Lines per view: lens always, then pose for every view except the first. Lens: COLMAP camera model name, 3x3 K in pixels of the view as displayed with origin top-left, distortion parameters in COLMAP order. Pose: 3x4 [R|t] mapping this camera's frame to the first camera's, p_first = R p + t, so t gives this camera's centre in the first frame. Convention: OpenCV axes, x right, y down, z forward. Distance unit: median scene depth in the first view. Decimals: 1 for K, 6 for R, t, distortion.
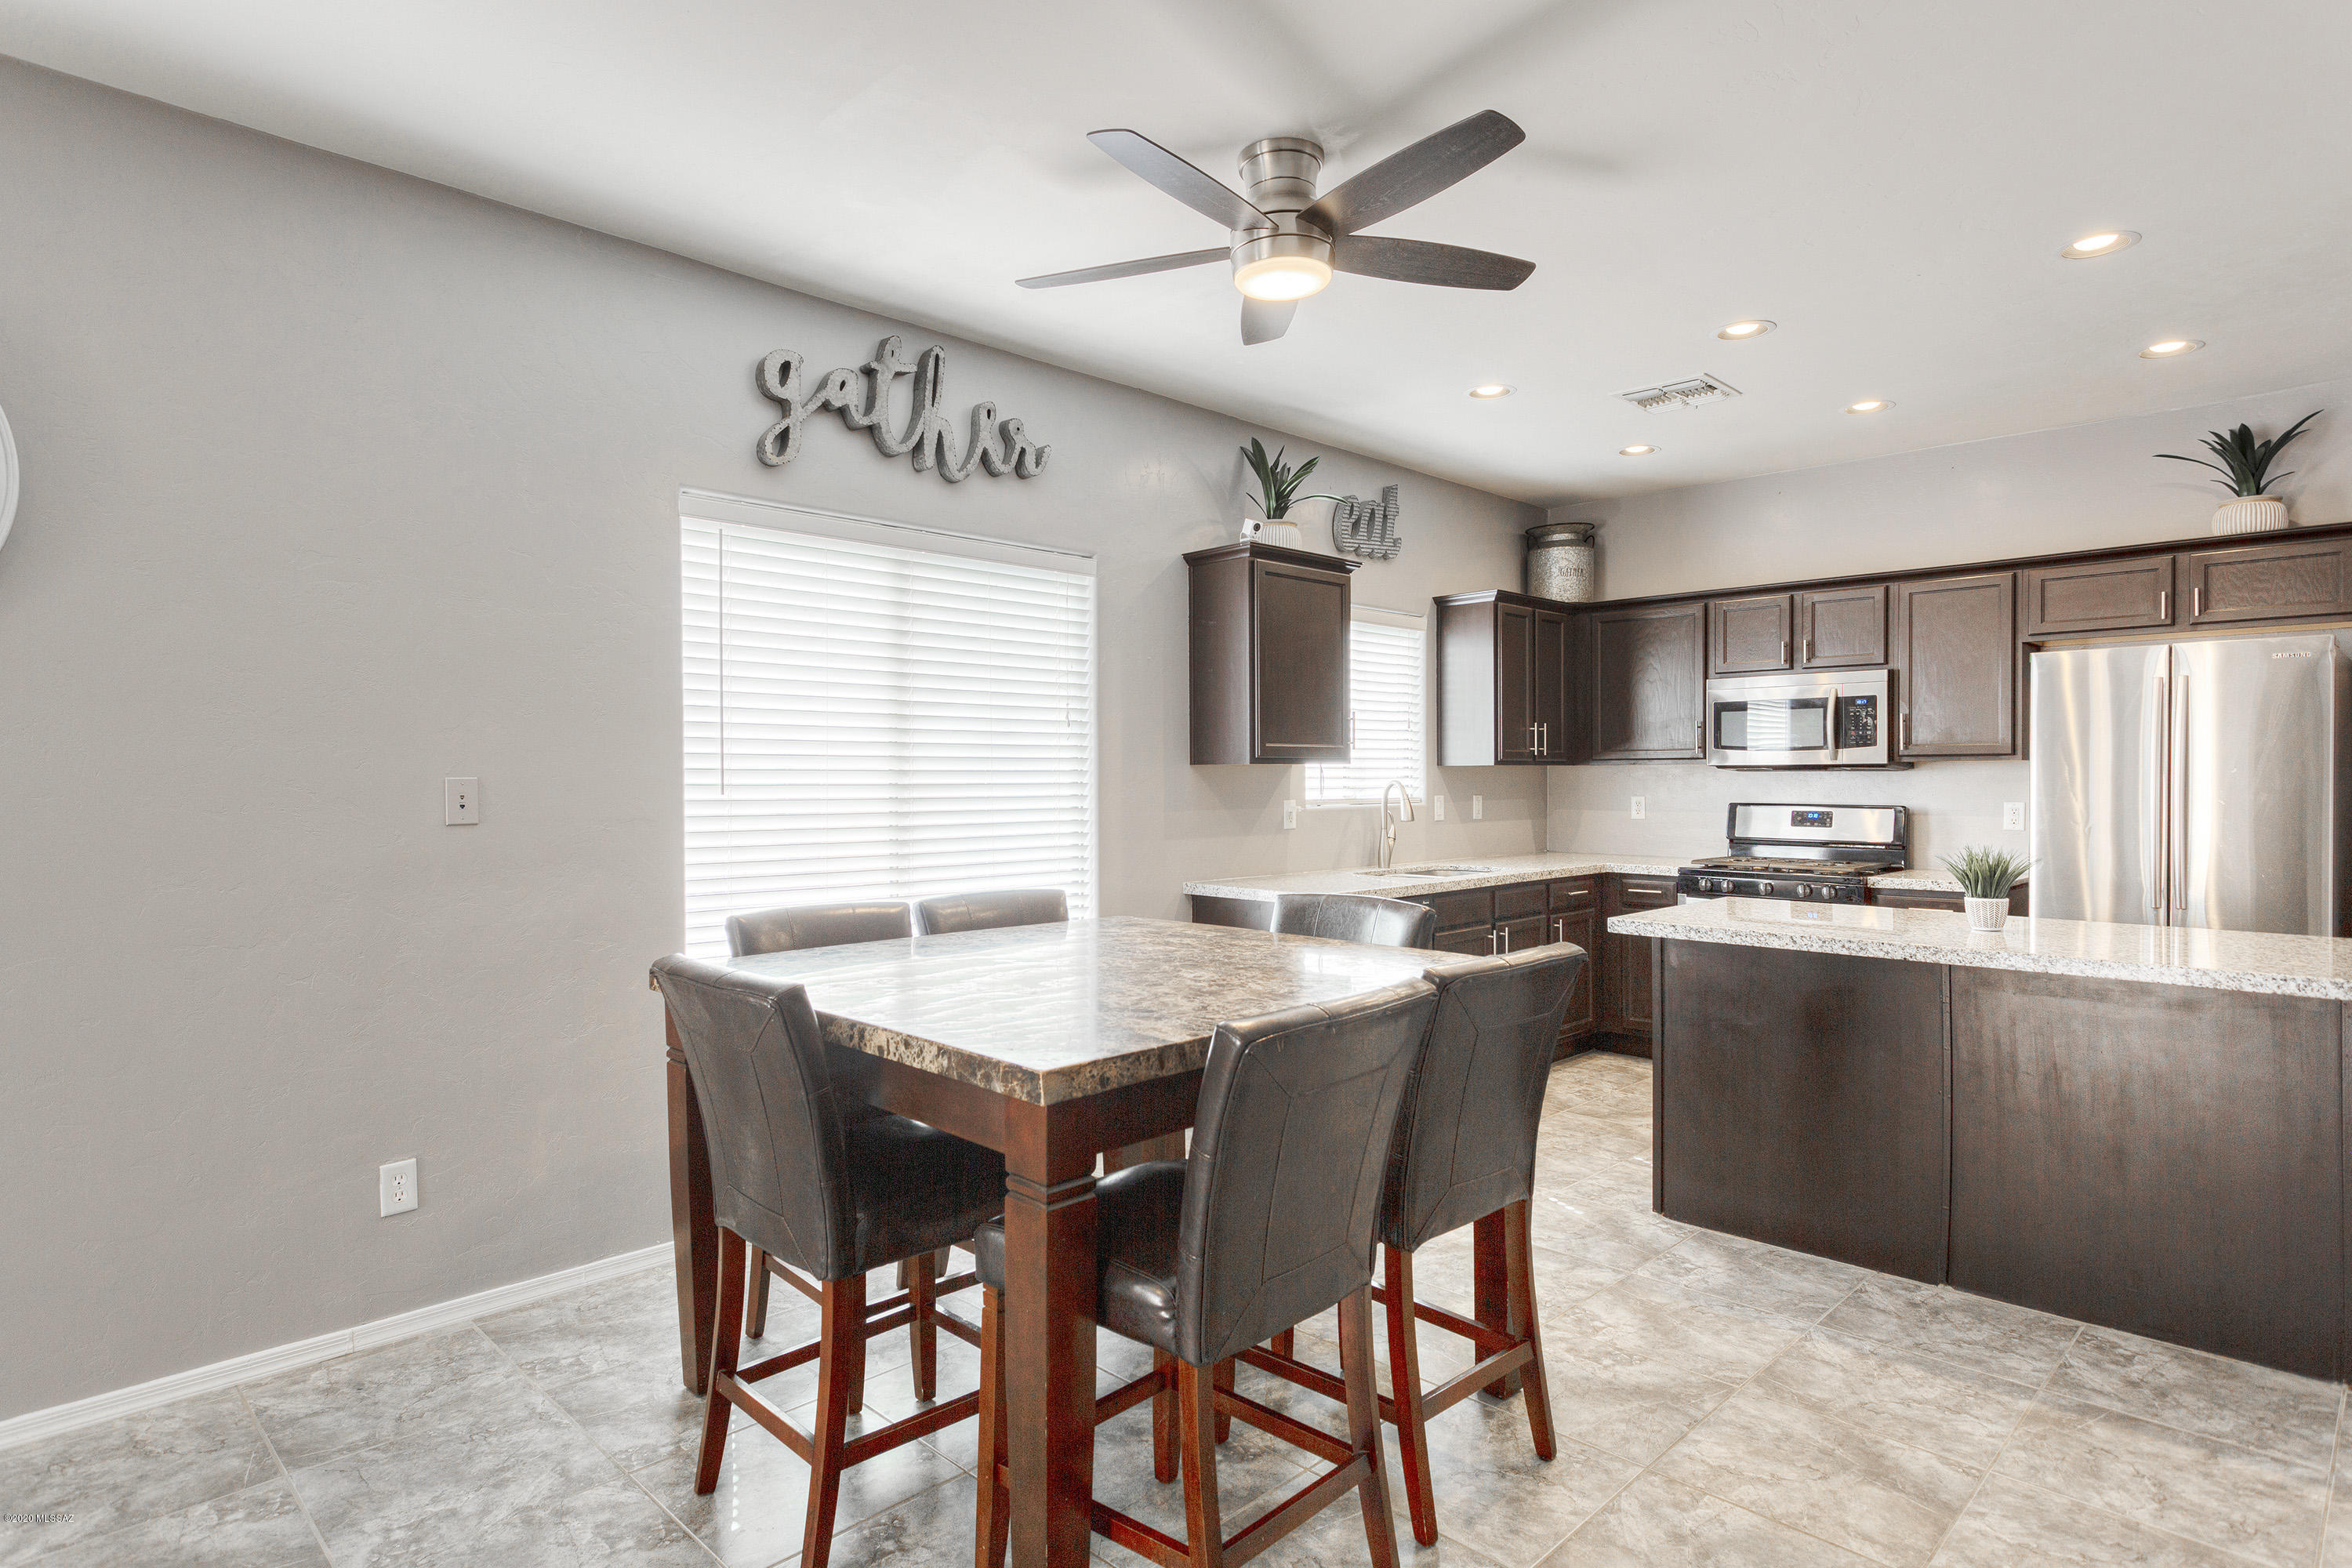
lens RADIAL K [[1254.4, 0, 1189.8], [0, 1254.4, 784.4], [0, 0, 1]] dist [-0.005976, 0.003175]
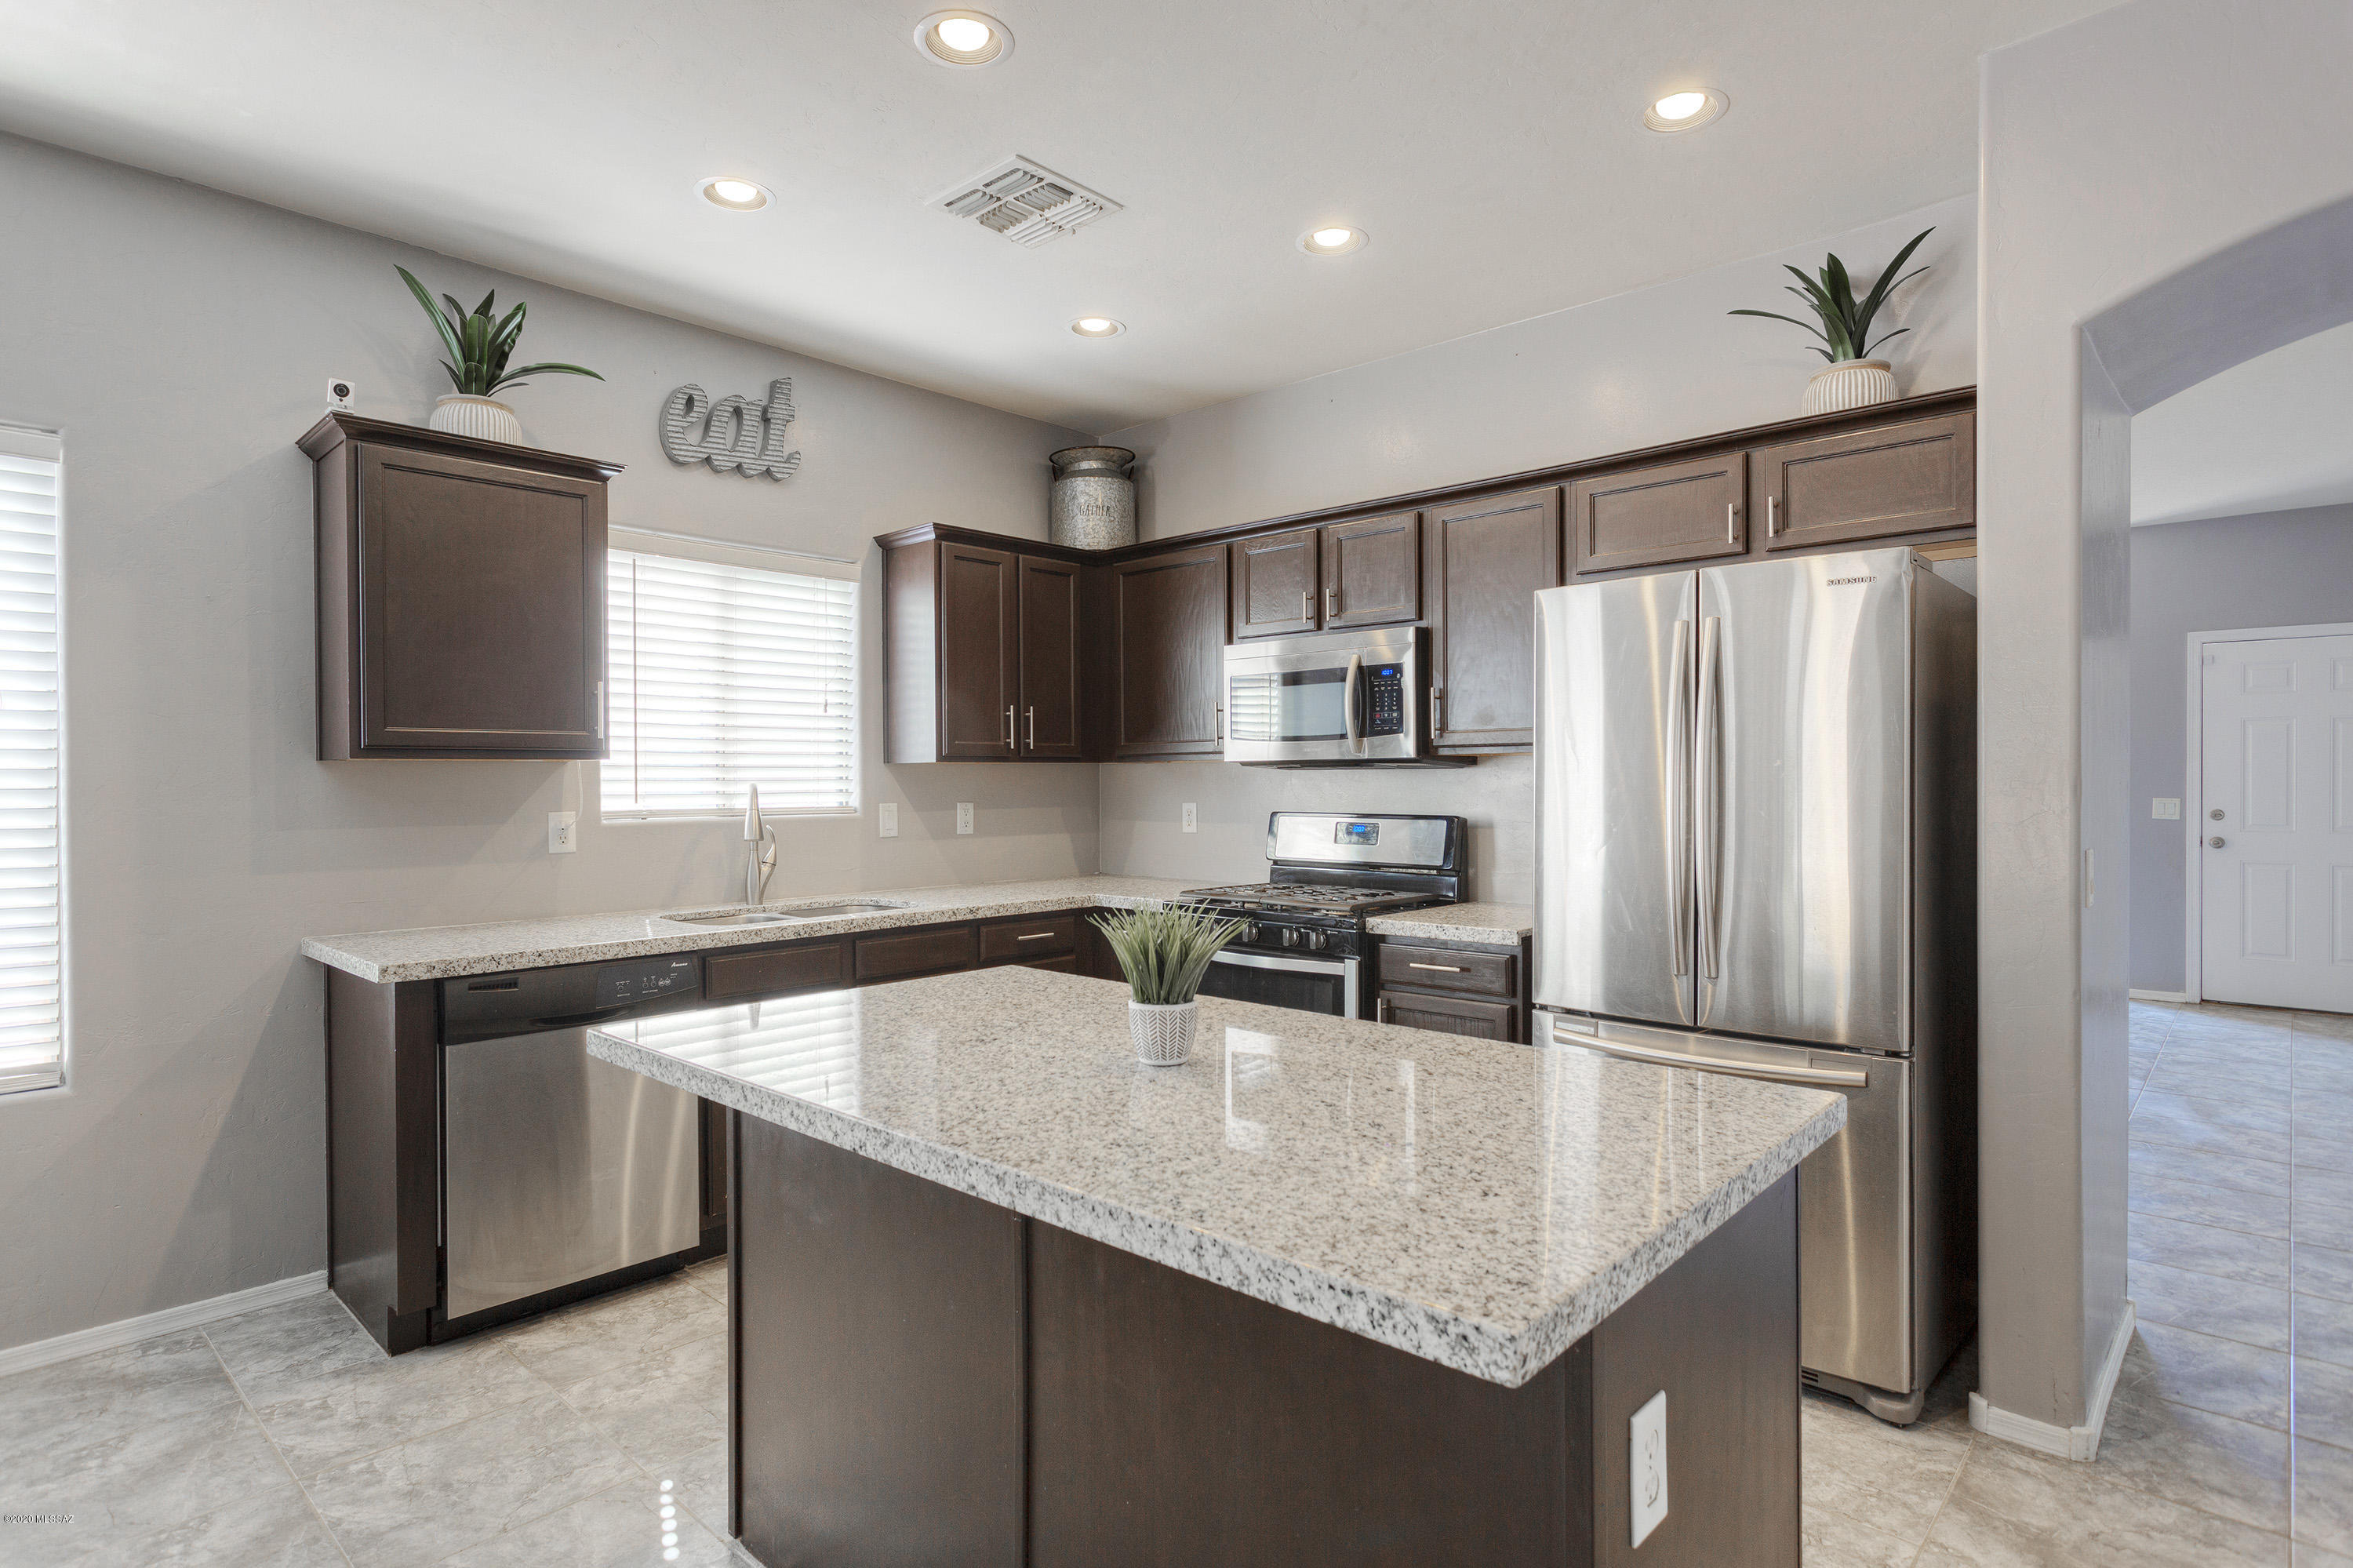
lens RADIAL K [[1255.0, 0, 1160.5], [0, 1255.0, 781.9], [0, 0, 1]] dist [-0.005976, 0.003175]
pose [[0.998711, -0.003270, 0.050644, 0.366867], [0.003468, 0.999987, -0.003836, -0.000461], [-0.050631, 0.004007, 0.998709, 0.282232]]
